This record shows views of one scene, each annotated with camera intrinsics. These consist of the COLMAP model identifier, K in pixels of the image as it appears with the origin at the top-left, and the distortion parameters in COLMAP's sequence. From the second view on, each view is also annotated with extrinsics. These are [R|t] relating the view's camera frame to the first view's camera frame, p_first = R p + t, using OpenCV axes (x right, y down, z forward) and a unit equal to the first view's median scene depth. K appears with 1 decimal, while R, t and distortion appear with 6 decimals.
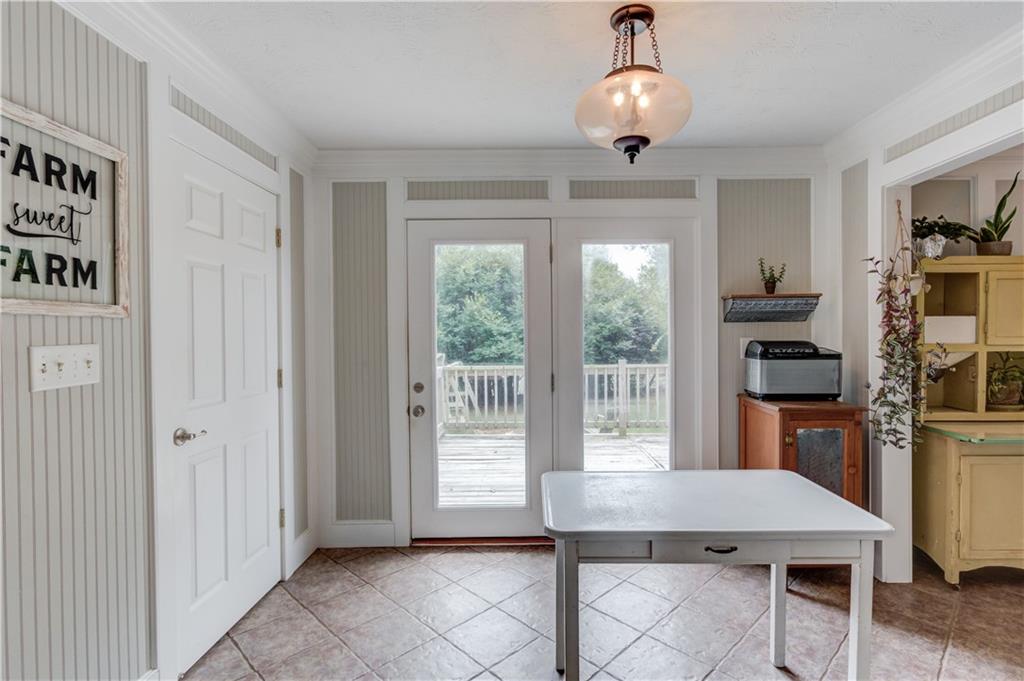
lens RADIAL K [[498.3, 0, 514.7], [0, 498.3, 330.0], [0, 0, 1]] dist [-0.001157, -0.000962]
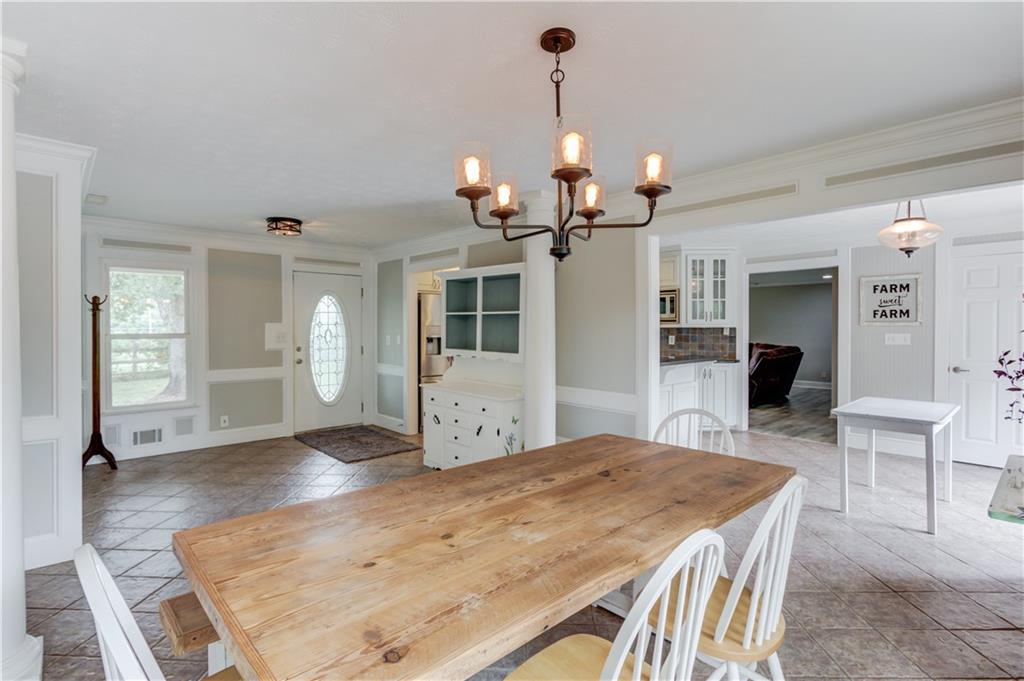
lens RADIAL K [[498.3, 0, 514.7], [0, 498.3, 330.0], [0, 0, 1]] dist [-0.001157, -0.000962]
pose [[-0.712960, 0.010205, -0.701131, 3.774315], [0.002551, 0.999925, 0.011960, -0.046682], [0.701200, 0.006739, -0.712933, 1.644772]]
